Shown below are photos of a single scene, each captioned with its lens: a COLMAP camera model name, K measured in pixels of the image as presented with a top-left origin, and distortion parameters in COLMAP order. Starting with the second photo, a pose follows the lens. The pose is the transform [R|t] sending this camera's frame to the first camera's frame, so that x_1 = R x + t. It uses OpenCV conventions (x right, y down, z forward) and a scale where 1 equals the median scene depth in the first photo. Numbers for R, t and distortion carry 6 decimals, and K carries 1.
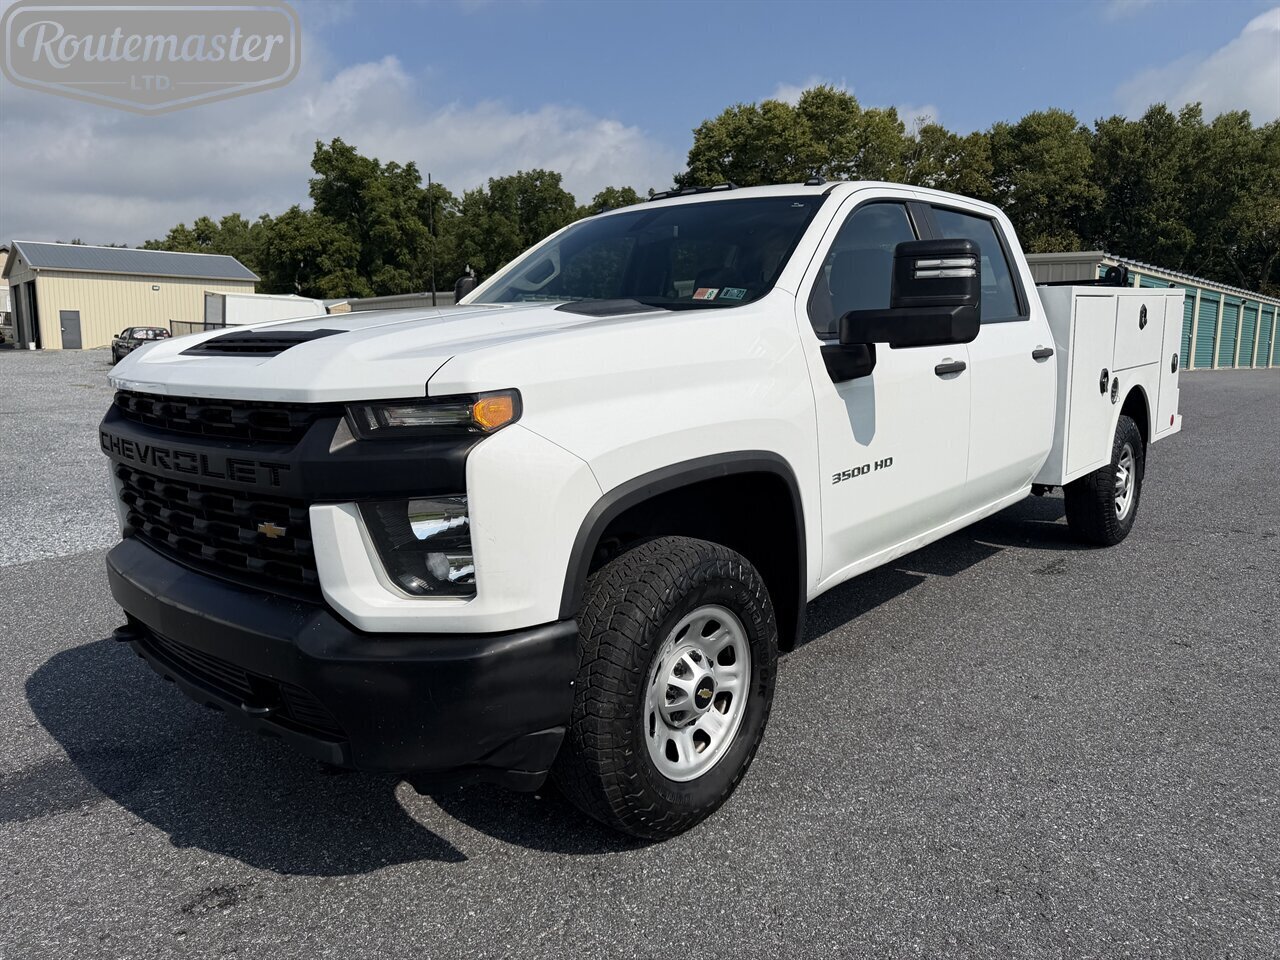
lens RADIAL K [[922.5, 0, 648.4], [0, 922.5, 473.4], [0, 0, 1]] dist [0.024292, -0.030298]
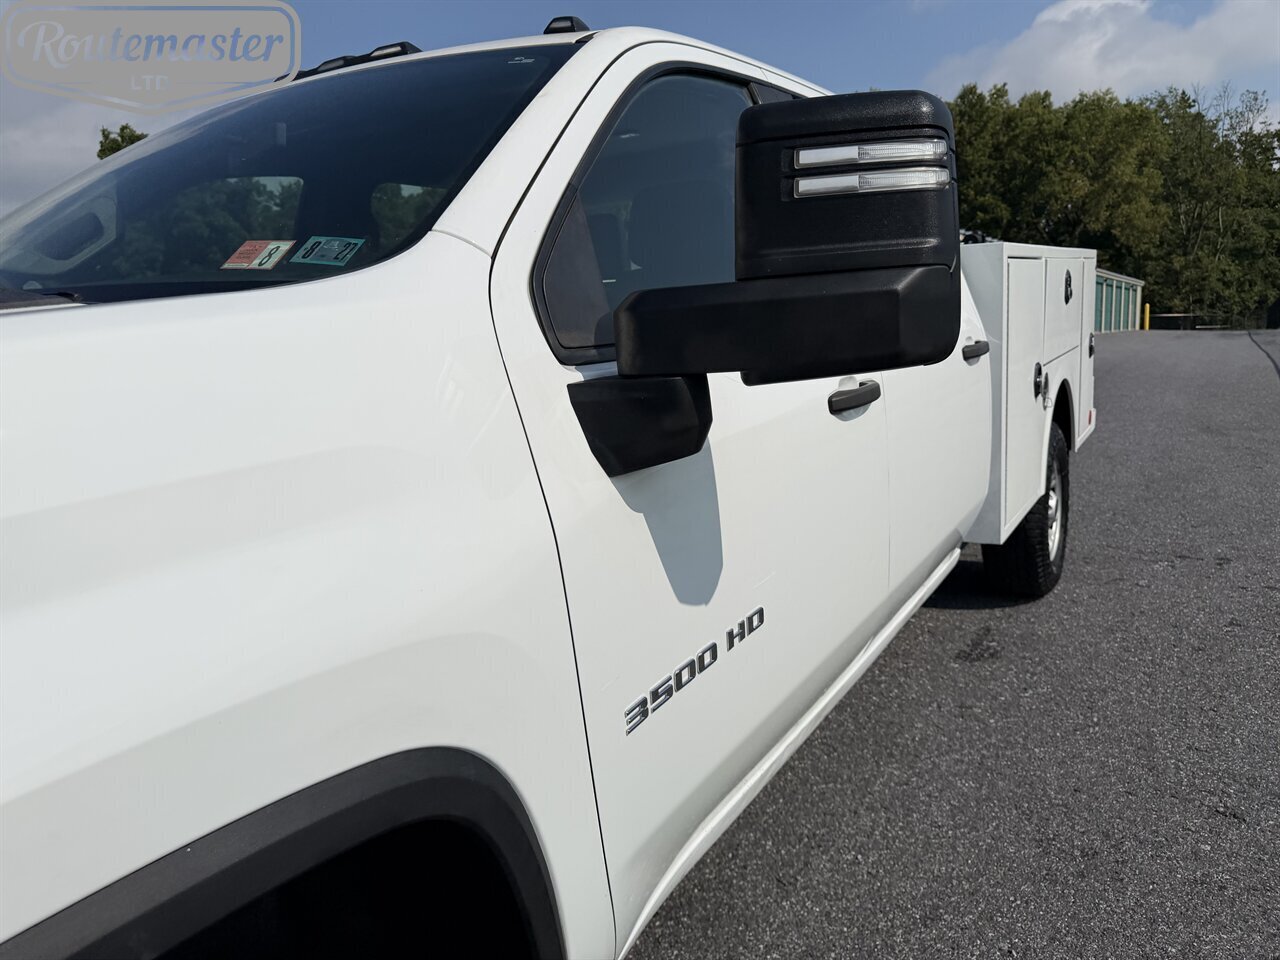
lens RADIAL K [[914.5, 0, 649.2], [0, 914.5, 462.0], [0, 0, 1]] dist [-0.000398, -0.002558]
pose [[0.986009, -0.065723, 0.153186, 0.107994], [0.065313, 0.997835, 0.007709, -0.072029], [-0.153361, 0.002404, 0.988167, 0.418152]]
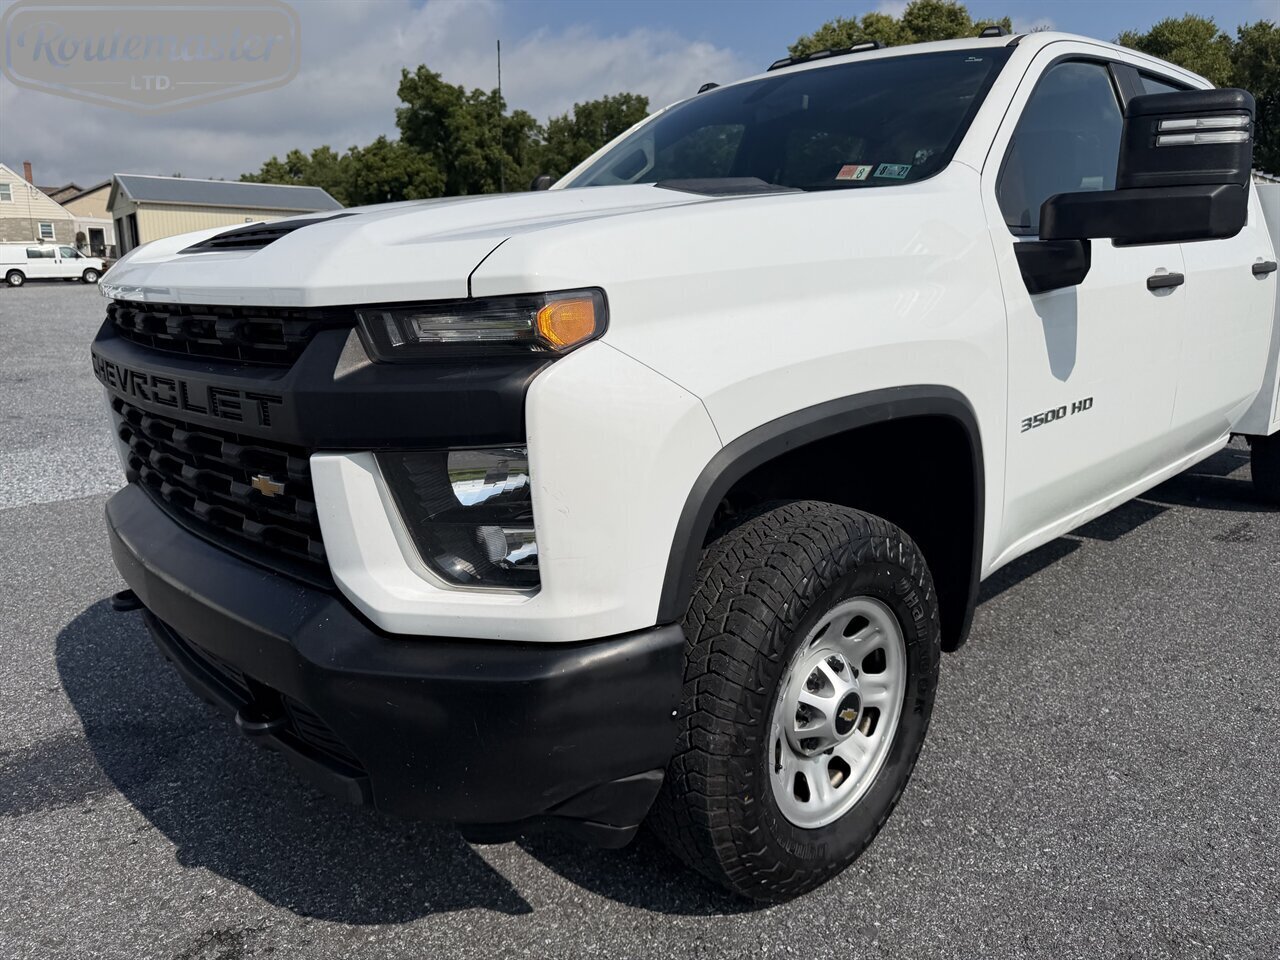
lens RADIAL K [[924.1, 0, 640.0], [0, 924.1, 480.0], [0, 0, 1]] dist [0.002111, -0.002185]
pose [[0.995152, 0.022103, -0.095837, -0.022361], [-0.014829, 0.997001, 0.075956, -0.001634], [0.097228, -0.074166, 0.992495, 0.152162]]
